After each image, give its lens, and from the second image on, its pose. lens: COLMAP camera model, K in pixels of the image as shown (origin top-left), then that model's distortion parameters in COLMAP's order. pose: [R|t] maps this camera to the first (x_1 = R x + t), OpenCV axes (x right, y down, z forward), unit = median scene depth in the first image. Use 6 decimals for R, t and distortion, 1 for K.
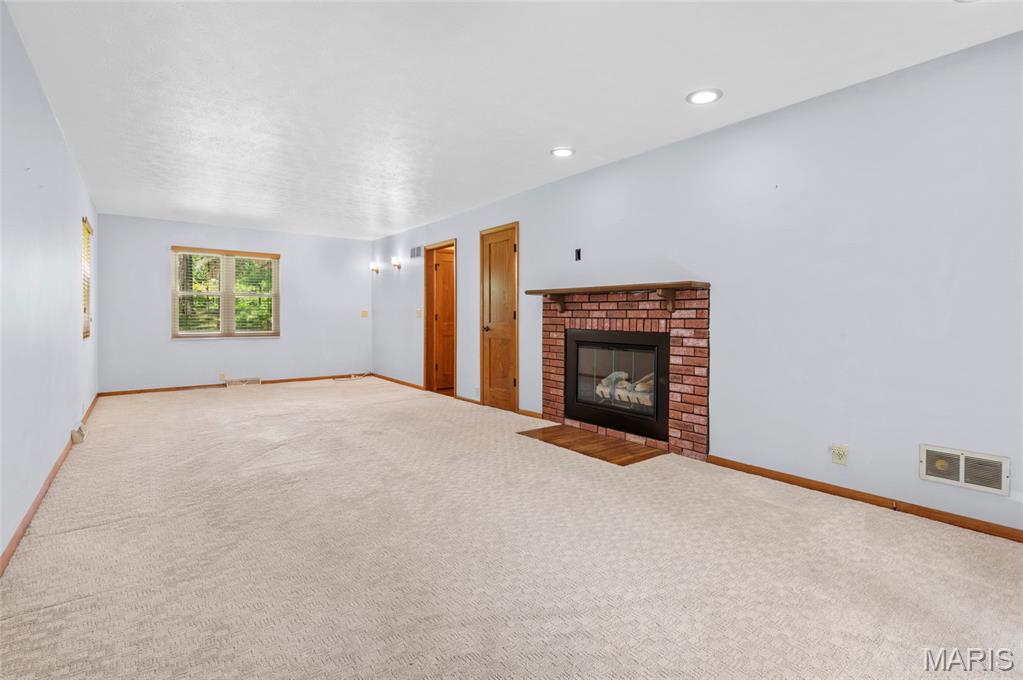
lens RADIAL K [[455.8, 0, 517.9], [0, 455.8, 322.6], [0, 0, 1]] dist [-0.001762, -0.000069]
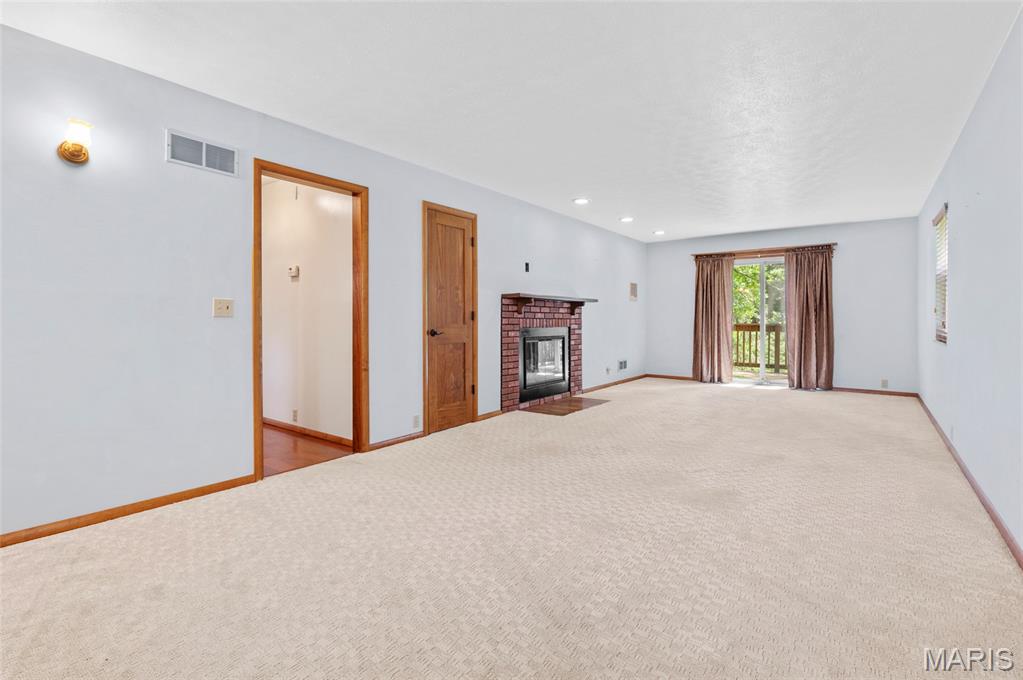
lens RADIAL K [[455.8, 0, 517.9], [0, 455.8, 322.6], [0, 0, 1]] dist [-0.001762, -0.000069]
pose [[-0.221286, -0.006011, 0.975190, -1.027894], [0.014071, 0.999857, 0.009357, -0.010418], [-0.975107, 0.015793, -0.221170, 1.248389]]
